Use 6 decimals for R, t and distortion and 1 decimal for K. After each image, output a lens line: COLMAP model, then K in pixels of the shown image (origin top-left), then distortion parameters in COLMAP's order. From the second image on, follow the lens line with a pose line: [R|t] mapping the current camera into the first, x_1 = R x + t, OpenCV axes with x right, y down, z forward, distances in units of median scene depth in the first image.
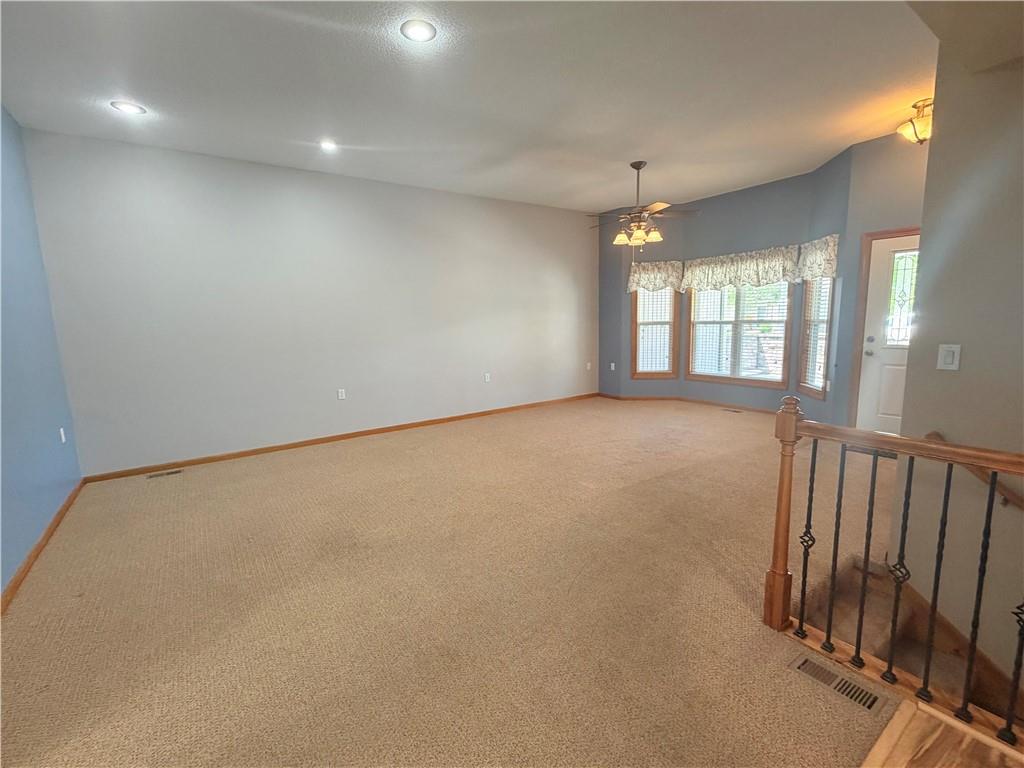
lens RADIAL K [[458.9, 0, 513.5], [0, 458.9, 383.4], [0, 0, 1]] dist [0.001837, -0.000828]
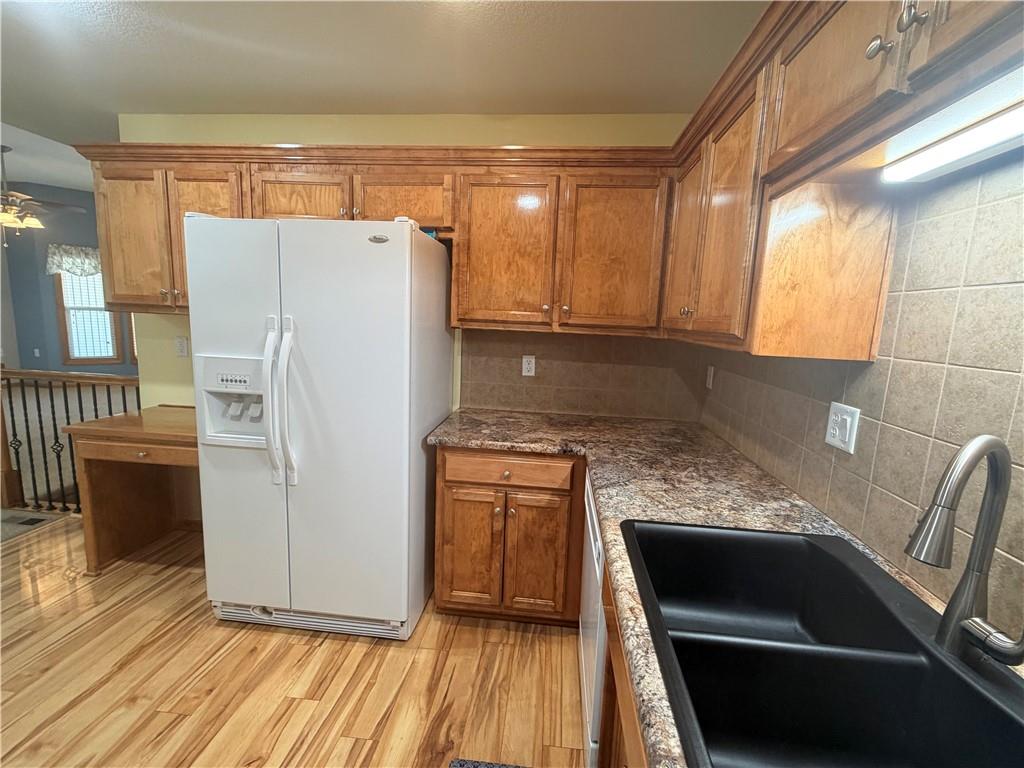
lens RADIAL K [[458.9, 0, 515.4], [0, 458.9, 388.5], [0, 0, 1]] dist [0.001837, -0.000828]
pose [[0.650372, -0.065083, 0.756823, 0.184137], [0.049449, 0.997837, 0.043316, 0.057749], [-0.758005, 0.009253, 0.652183, -0.455722]]
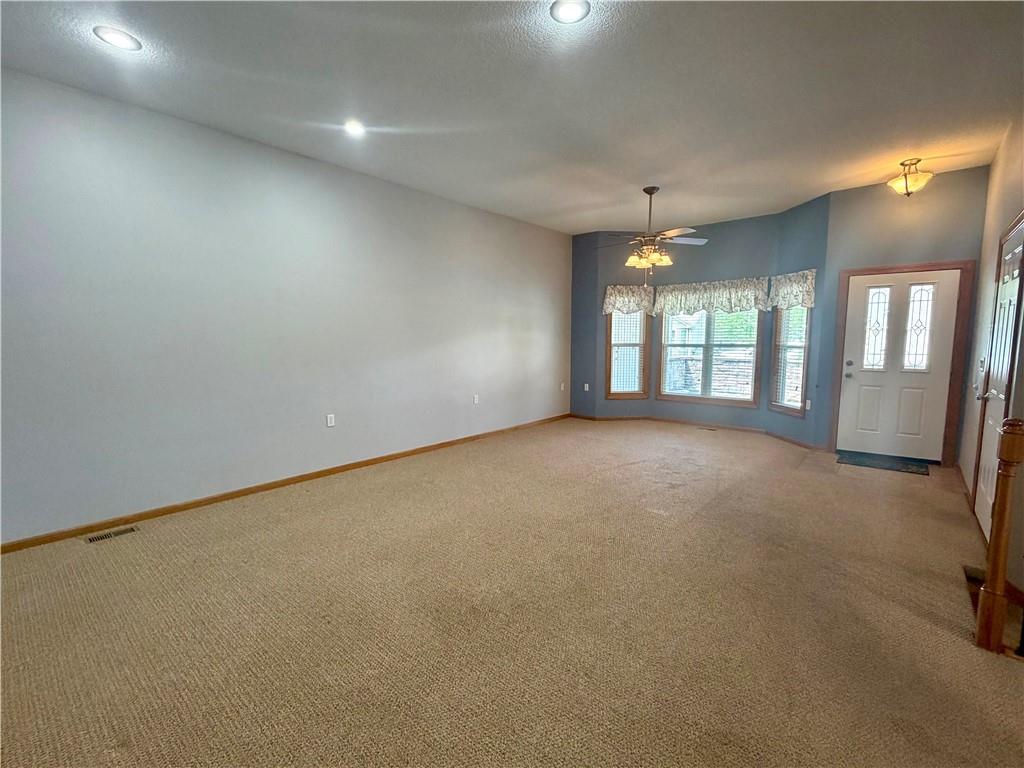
lens RADIAL K [[458.9, 0, 515.9], [0, 458.9, 384.6], [0, 0, 1]] dist [0.001837, -0.000828]
pose [[0.969484, 0.000593, 0.245153, -0.237883], [0.009383, 0.999175, -0.039525, -0.005664], [-0.244974, 0.040619, 0.968678, 0.090917]]
